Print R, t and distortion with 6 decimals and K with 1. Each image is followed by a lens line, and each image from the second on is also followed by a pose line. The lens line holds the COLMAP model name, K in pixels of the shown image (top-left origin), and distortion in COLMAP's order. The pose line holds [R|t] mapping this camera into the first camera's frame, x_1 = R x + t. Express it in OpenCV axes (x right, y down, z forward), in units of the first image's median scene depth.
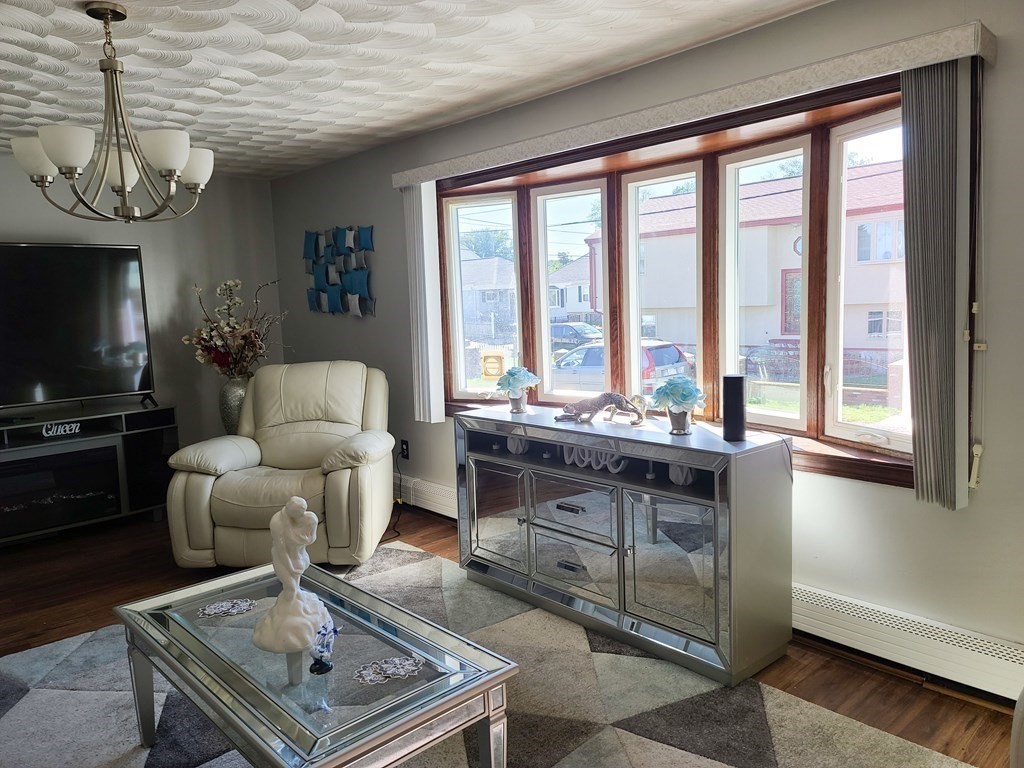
lens RADIAL K [[737.9, 0, 512.0], [0, 737.9, 384.0], [0, 0, 1]] dist [0.000043, -0.000047]
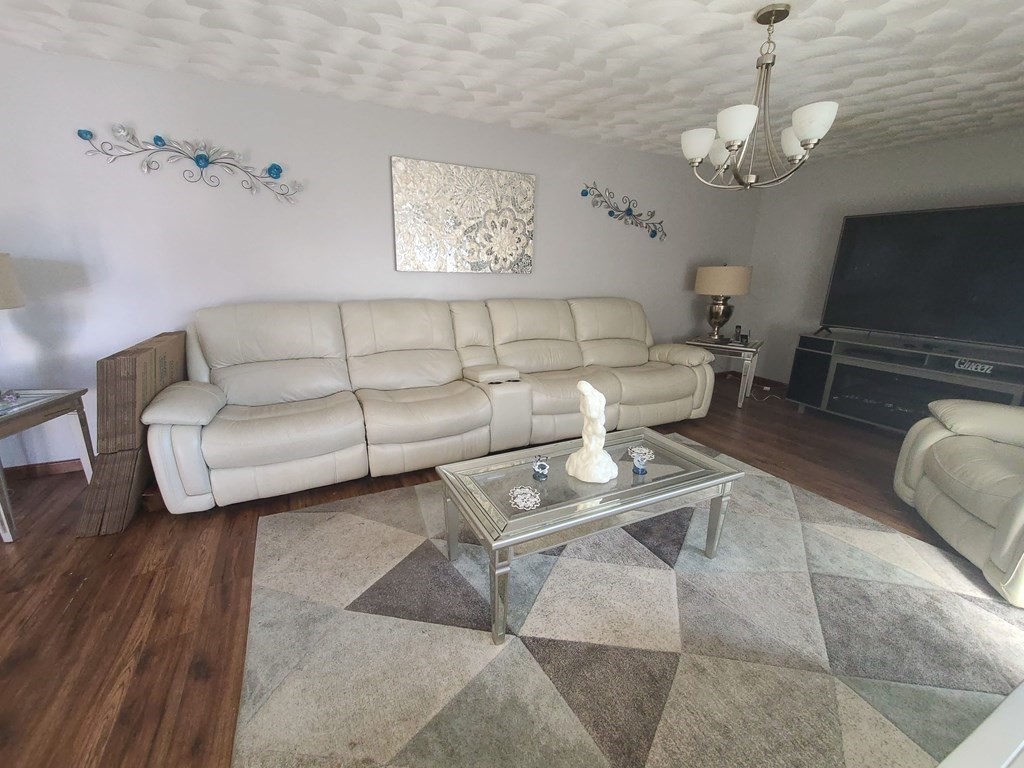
lens RADIAL K [[430.8, 0, 512.0], [0, 430.8, 384.0], [0, 0, 1]] dist [-0.000307, -0.000056]
pose [[-0.285935, 0.281000, -0.916122, 0.245900], [-0.122934, 0.937381, 0.325890, -0.046926], [0.950331, 0.205806, -0.233485, 0.466621]]
